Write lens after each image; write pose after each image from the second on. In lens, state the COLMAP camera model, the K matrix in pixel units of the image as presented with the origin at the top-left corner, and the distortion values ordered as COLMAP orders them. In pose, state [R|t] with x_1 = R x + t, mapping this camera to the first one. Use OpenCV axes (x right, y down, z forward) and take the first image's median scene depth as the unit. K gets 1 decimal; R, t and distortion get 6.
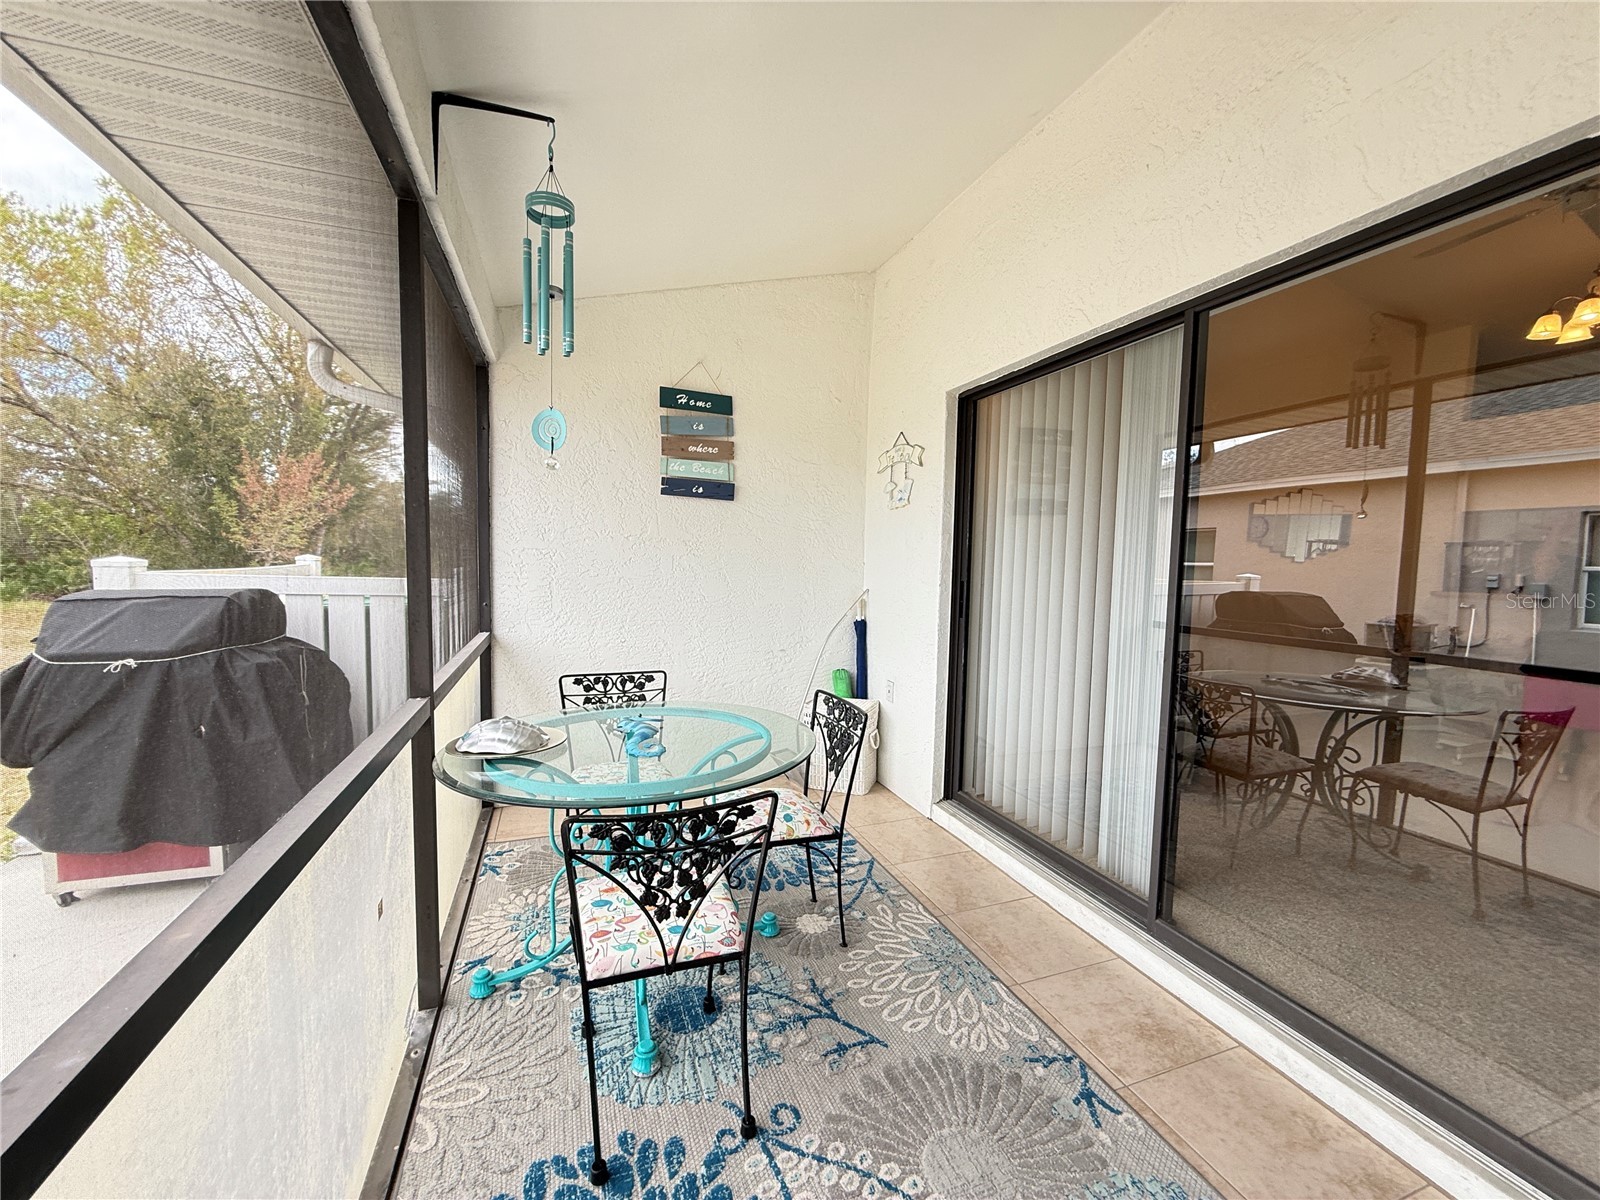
lens RADIAL K [[643.7, 0, 799.1], [0, 643.7, 602.0], [0, 0, 1]] dist [-0.000038, -0.000001]
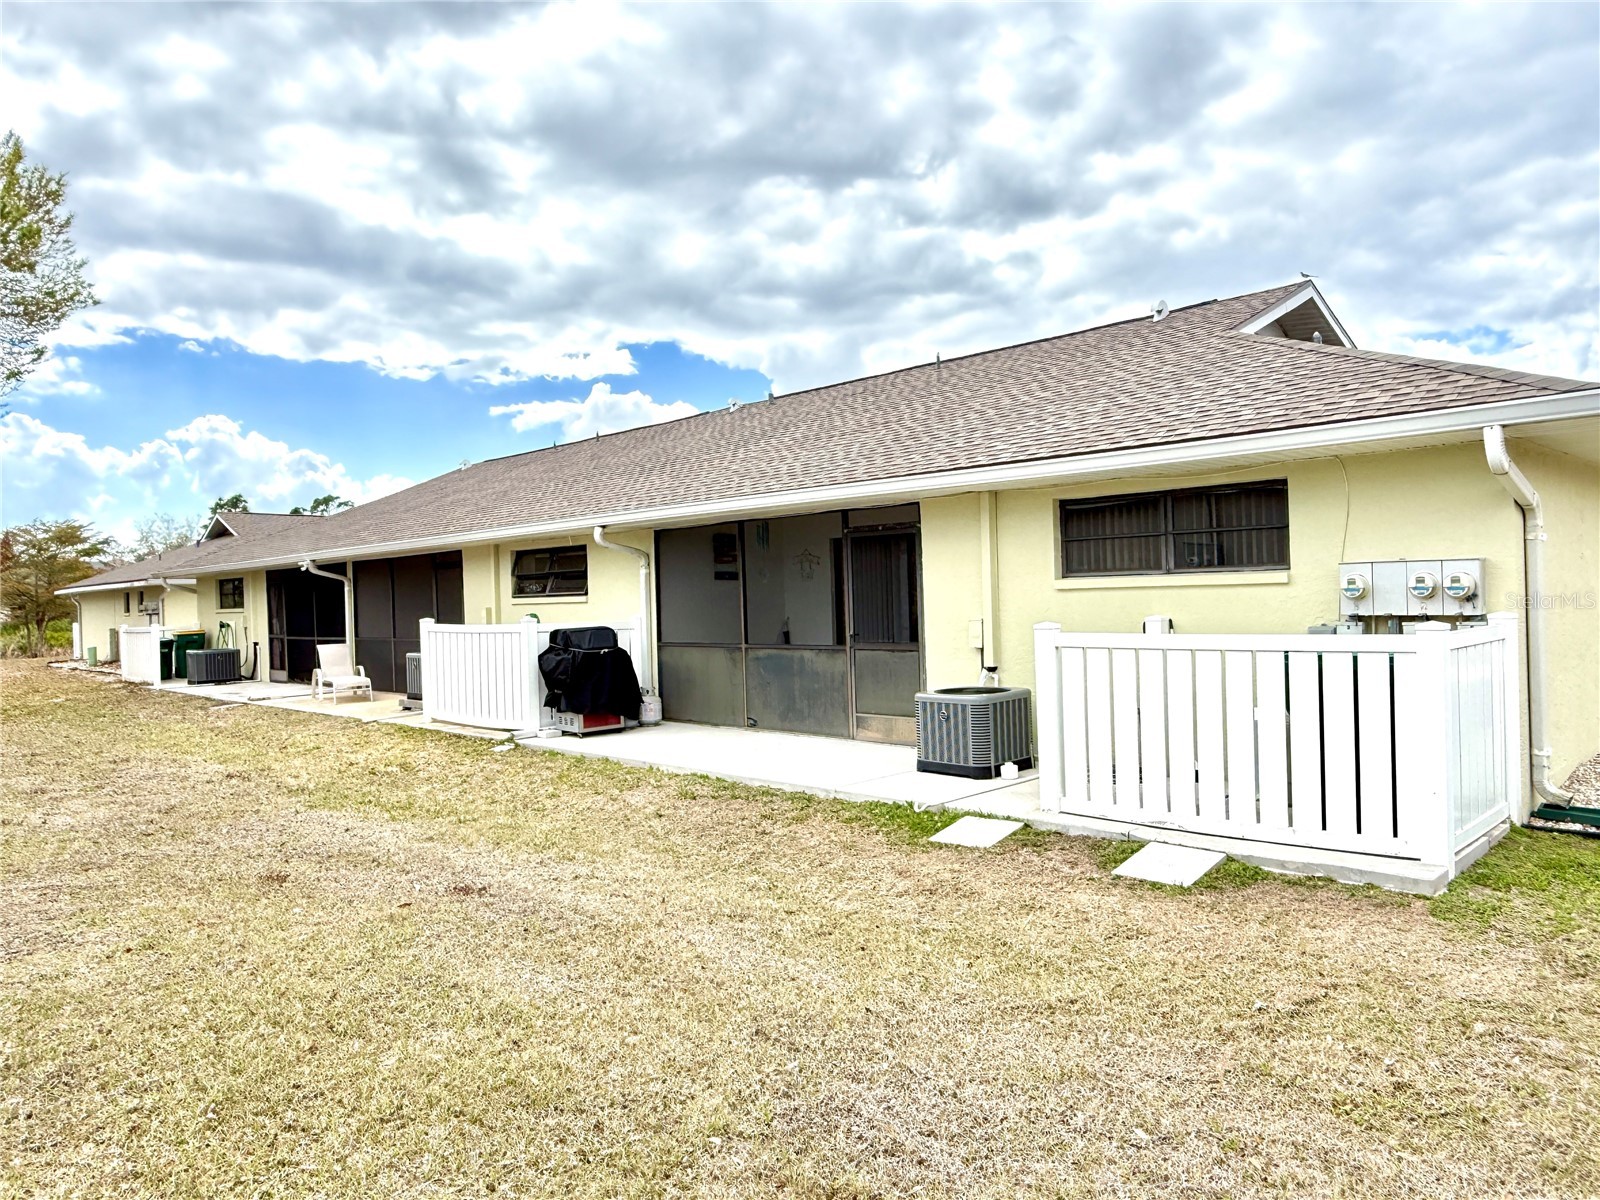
lens RADIAL K [[1095.1, 0, 801.0], [0, 1095.1, 600.6], [0, 0, 1]] dist [0.006003, 0.000702]
pose [[0.904537, -0.050105, 0.423440, -1.593988], [0.075401, 0.996218, -0.043188, 0.102051], [-0.419675, 0.070993, 0.904894, -2.670608]]
